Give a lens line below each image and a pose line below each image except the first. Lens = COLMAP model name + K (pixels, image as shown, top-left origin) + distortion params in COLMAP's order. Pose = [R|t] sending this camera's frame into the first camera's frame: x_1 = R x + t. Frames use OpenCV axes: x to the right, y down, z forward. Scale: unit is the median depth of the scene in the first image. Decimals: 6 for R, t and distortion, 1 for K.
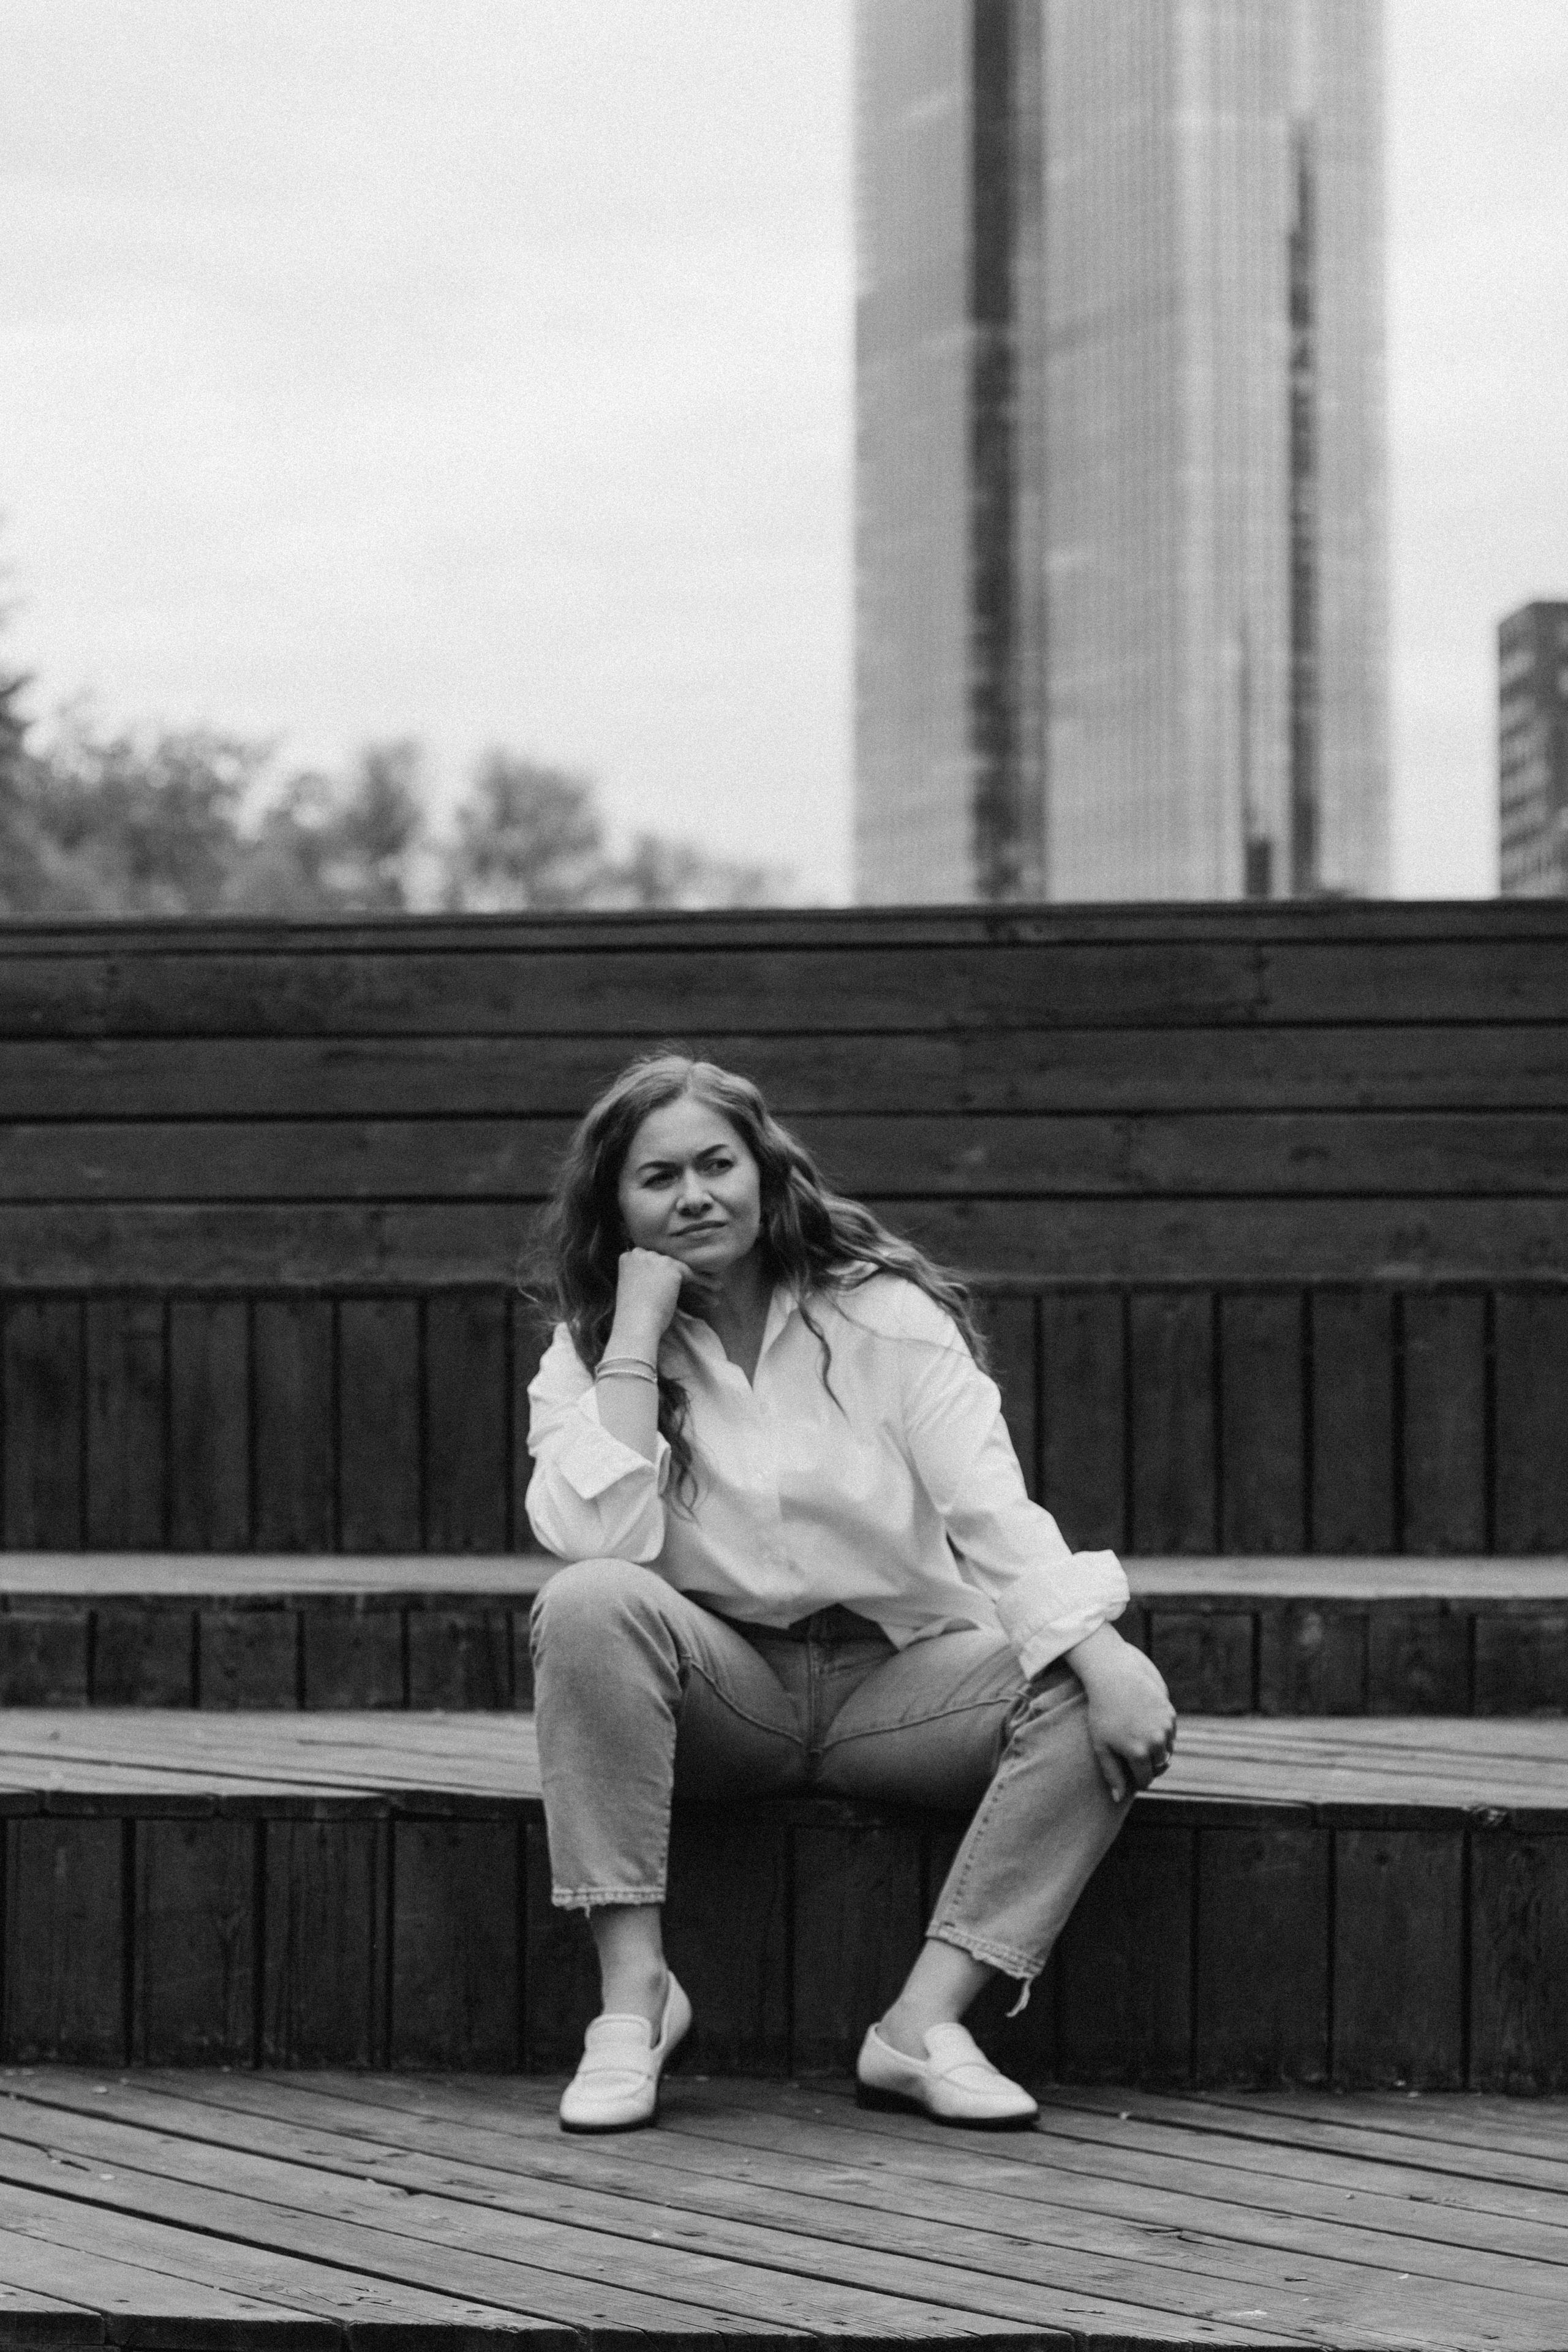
lens RADIAL K [[4884.9, 0, 784.0], [0, 4884.9, 1176.0], [0, 0, 1]] dist [-0.064912, -0.038447]
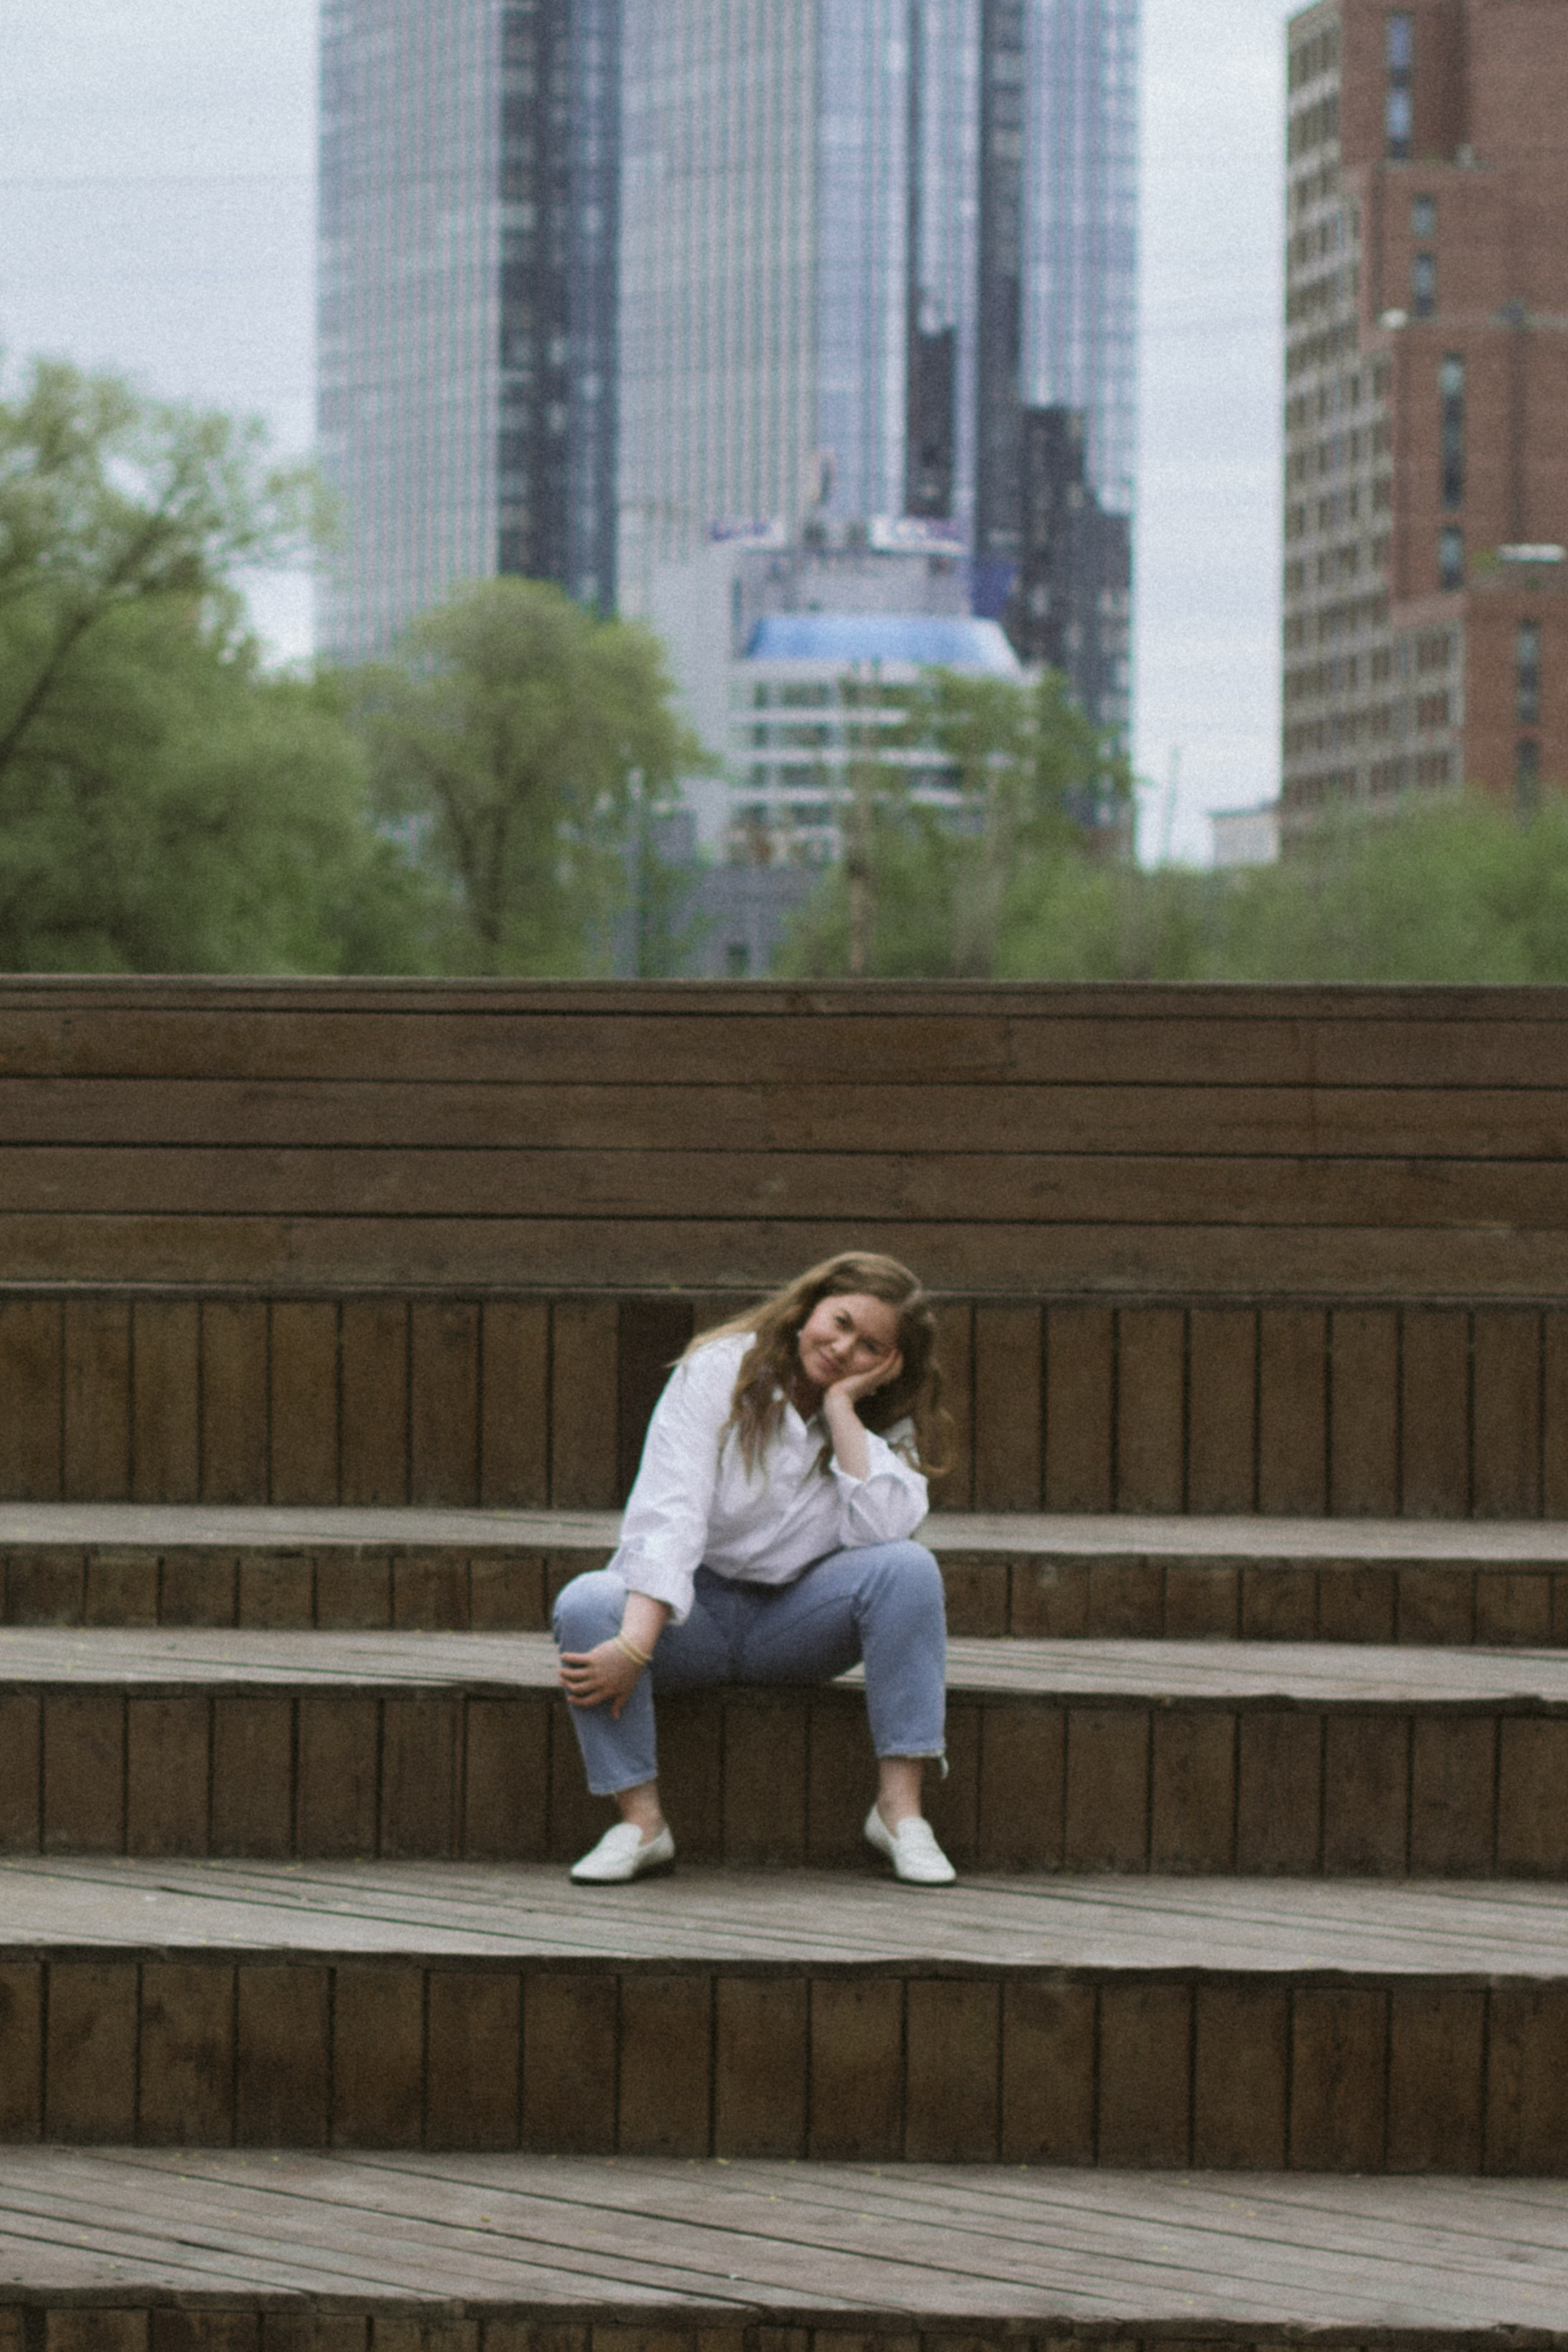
lens RADIAL K [[4884.5, 0, 784.0], [0, 4884.5, 1176.0], [0, 0, 1]] dist [-0.064912, -0.038447]
pose [[0.998362, 0.010566, 0.056236, -0.032674], [-0.011422, 0.999823, 0.014918, -0.028667], [-0.056068, -0.015536, 0.998306, -0.267897]]
